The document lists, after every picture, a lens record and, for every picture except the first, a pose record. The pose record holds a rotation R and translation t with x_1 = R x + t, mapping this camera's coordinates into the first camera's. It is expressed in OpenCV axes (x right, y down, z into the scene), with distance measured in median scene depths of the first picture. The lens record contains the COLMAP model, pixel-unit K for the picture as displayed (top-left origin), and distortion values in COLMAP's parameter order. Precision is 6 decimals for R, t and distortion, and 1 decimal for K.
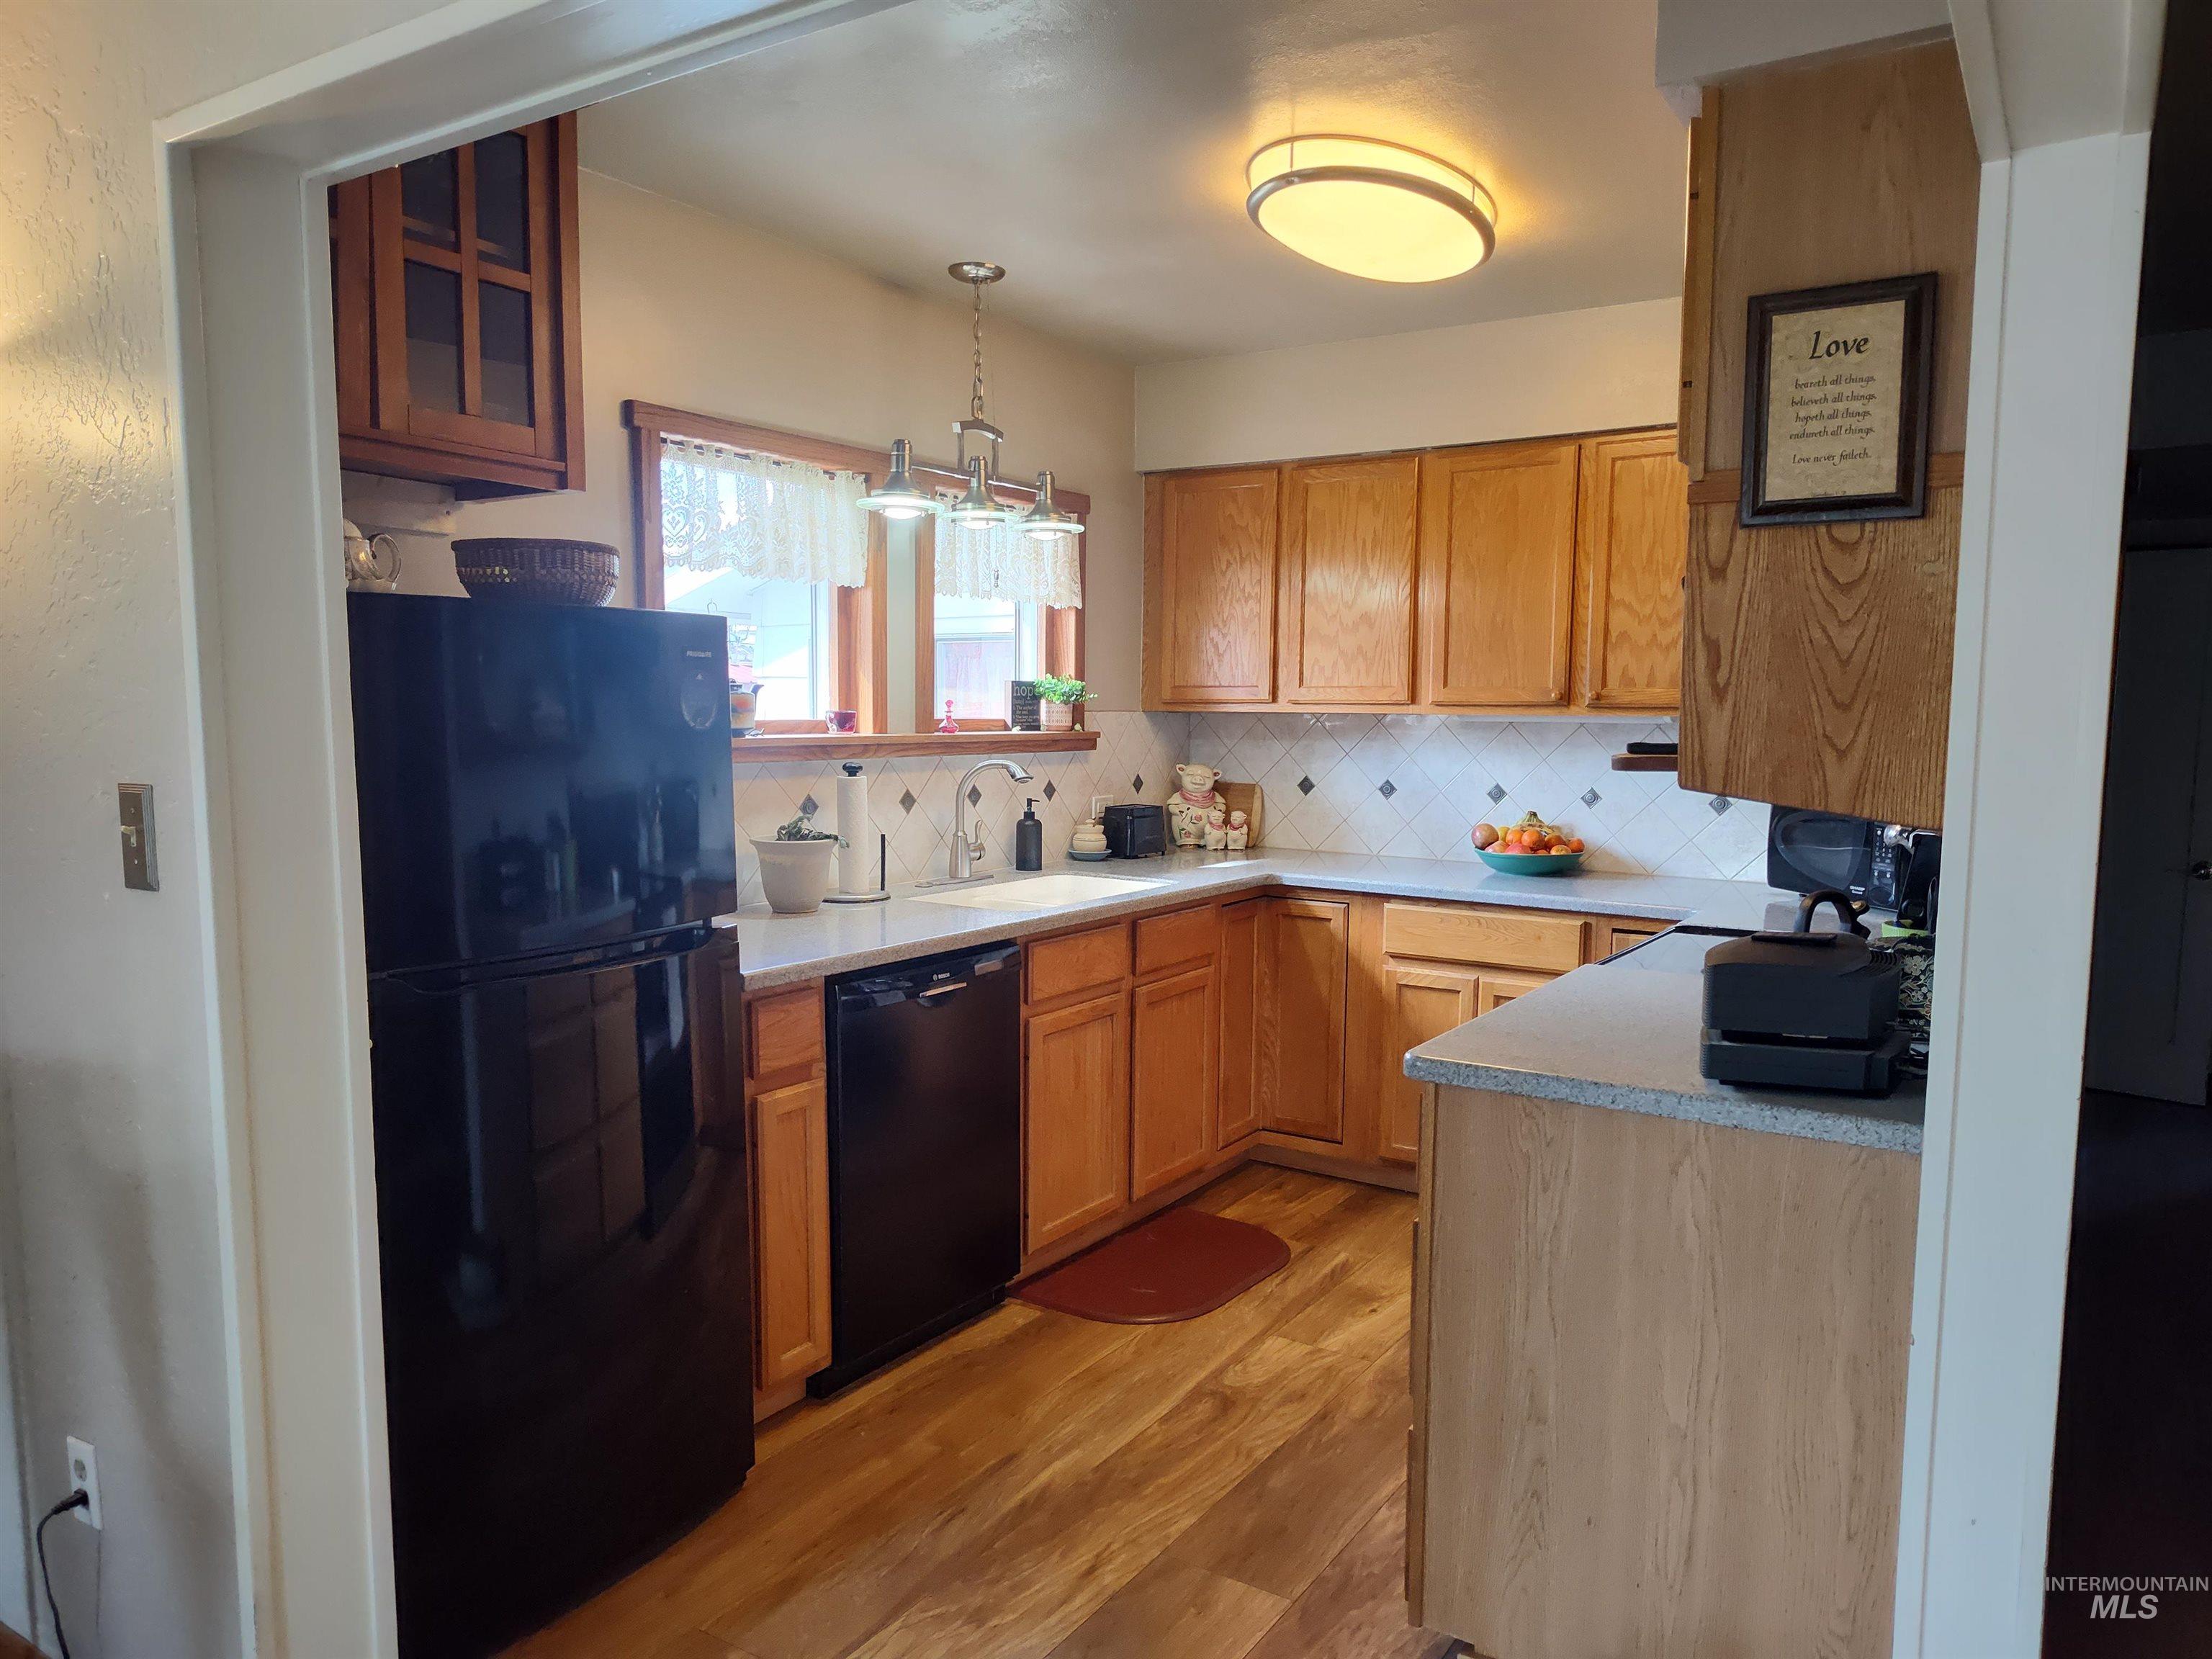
lens RADIAL K [[1521.3, 0, 1113.0], [0, 1521.3, 872.4], [0, 0, 1]] dist [0.033233, -0.041447]
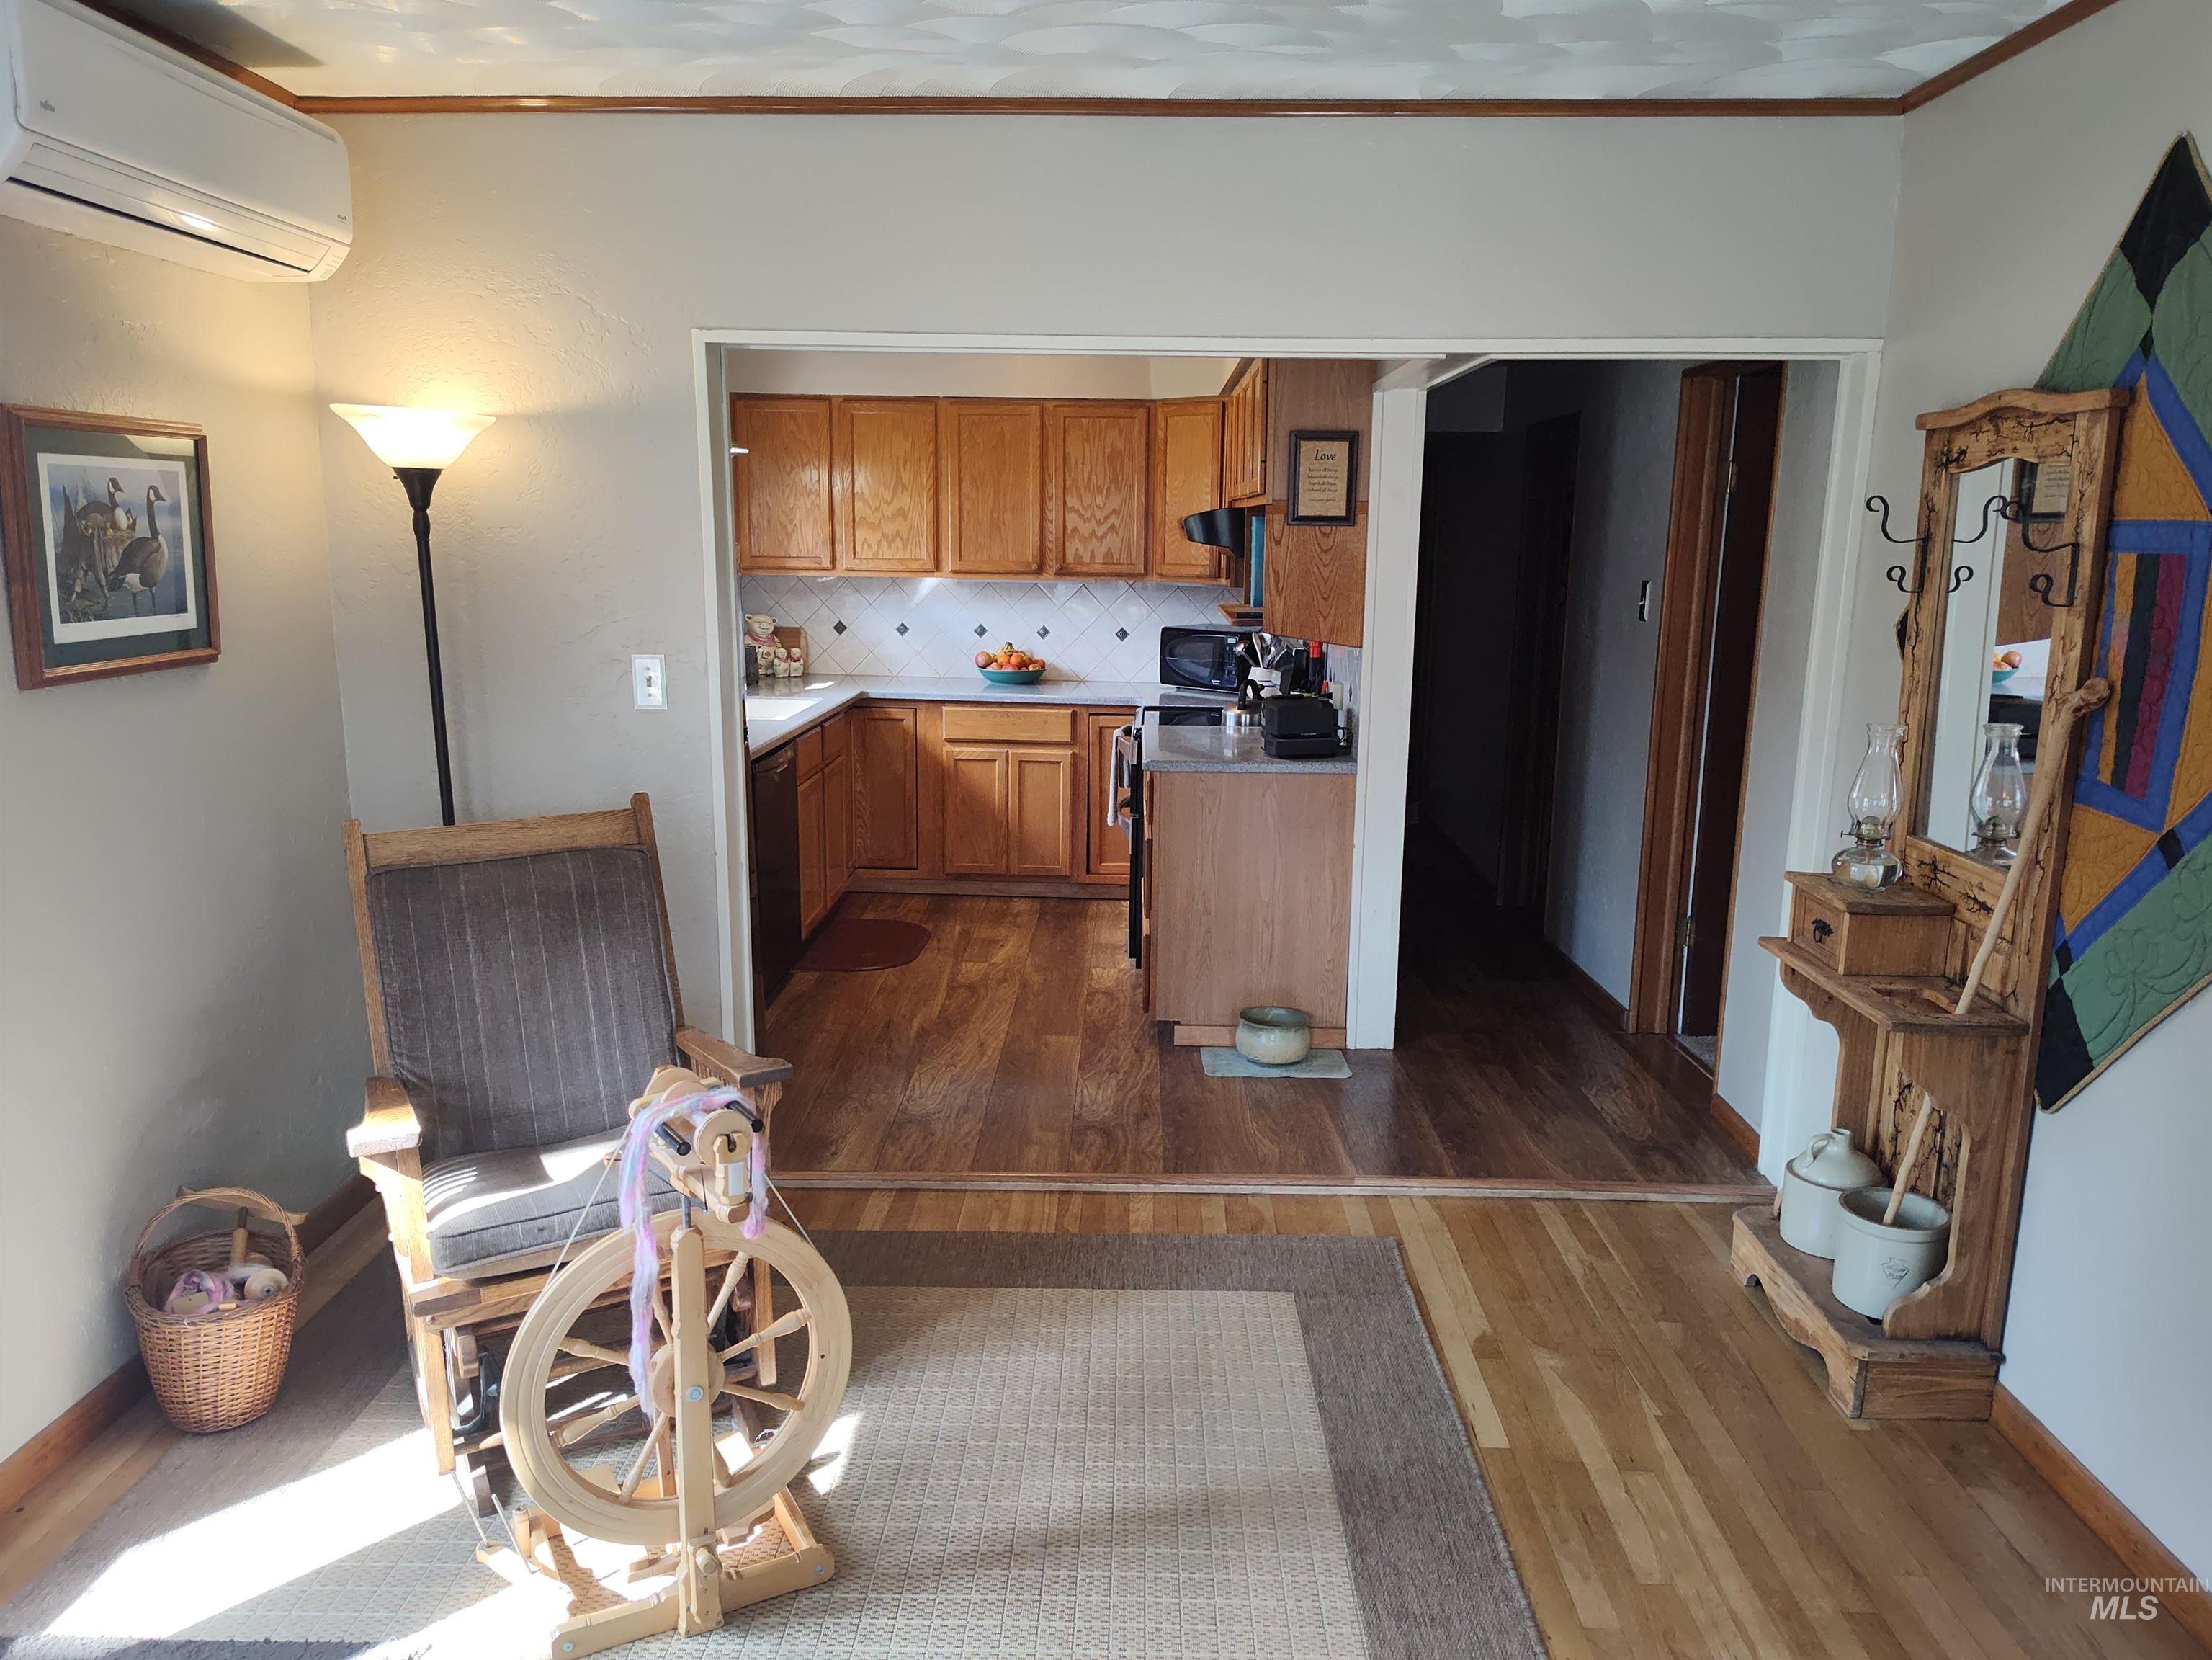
lens RADIAL K [[1591.2, 0, 1107.3], [0, 1591.2, 879.1], [0, 0, 1]] dist [0.049533, -0.057657]
pose [[0.854312, -0.108194, 0.508376, -0.519869], [0.051323, 0.990875, 0.124633, 0.001198], [-0.517221, -0.080384, 0.852069, -0.466053]]
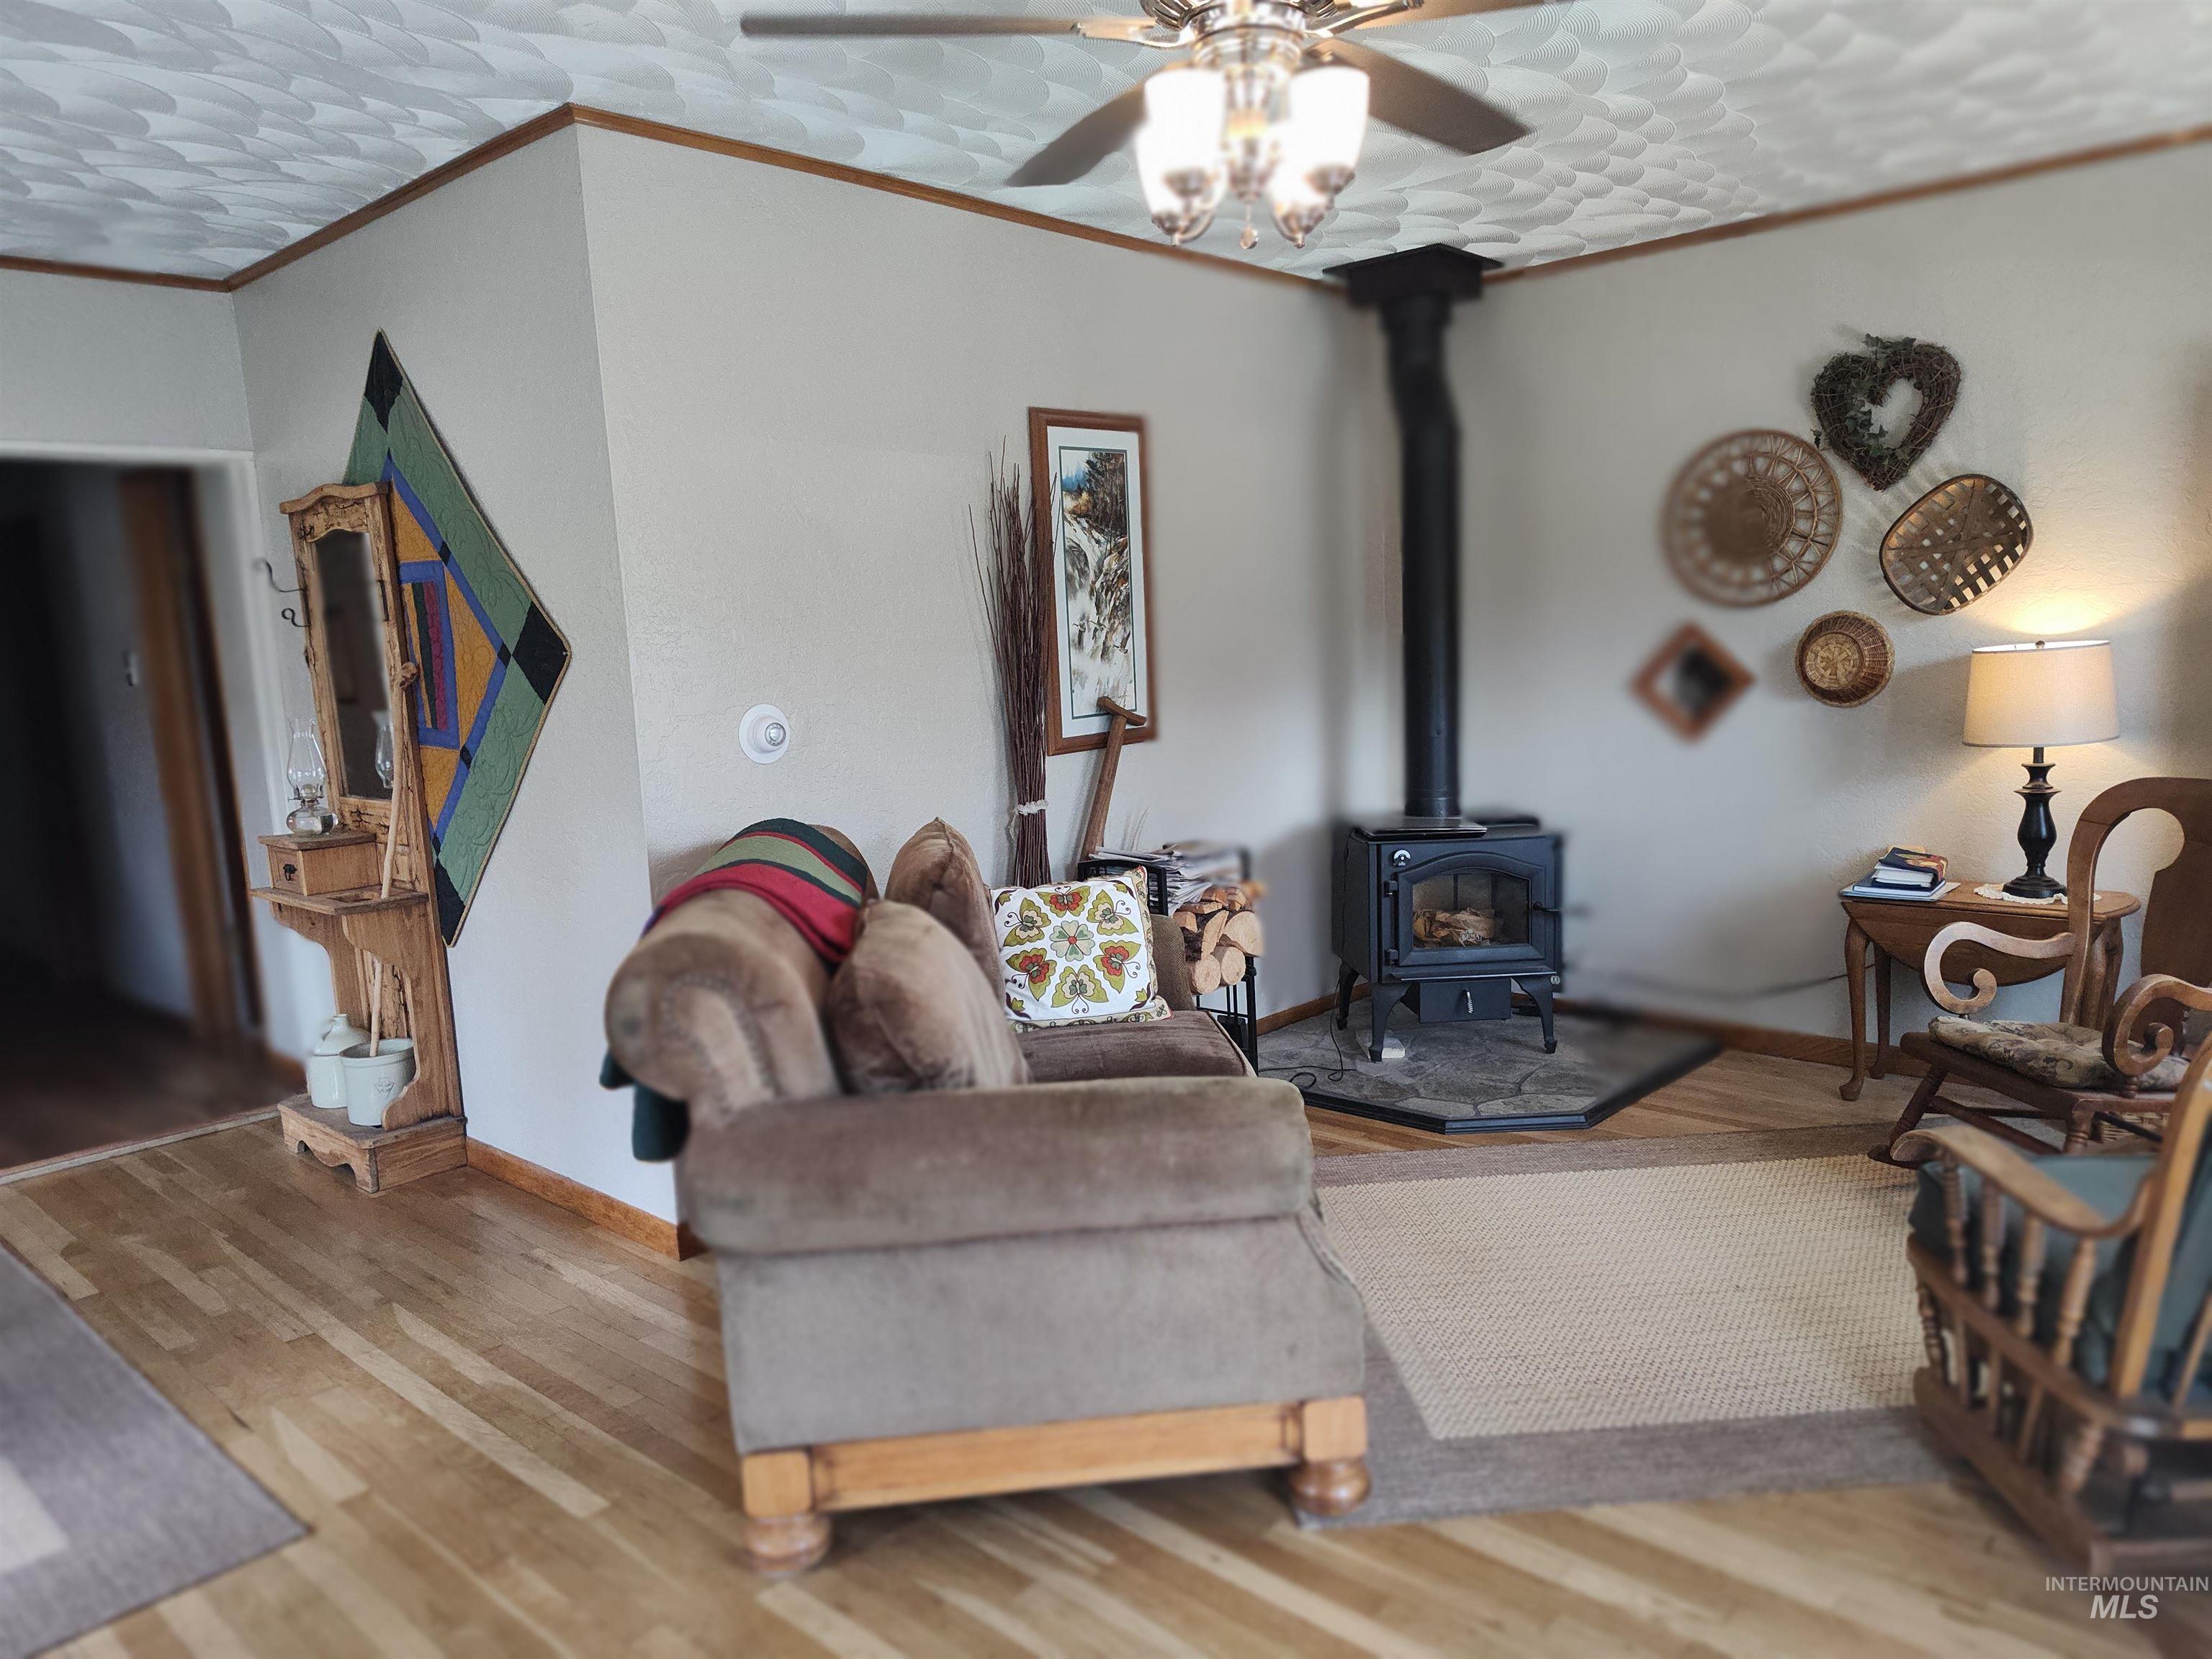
lens RADIAL K [[1521.3, 0, 1113.0], [0, 1521.3, 872.4], [0, 0, 1]] dist [0.033233, -0.041447]
pose [[0.175018, -0.165786, 0.970507, -0.768839], [0.151456, 0.978522, 0.139842, 0.100965], [-0.972846, 0.122514, 0.196368, -0.773898]]
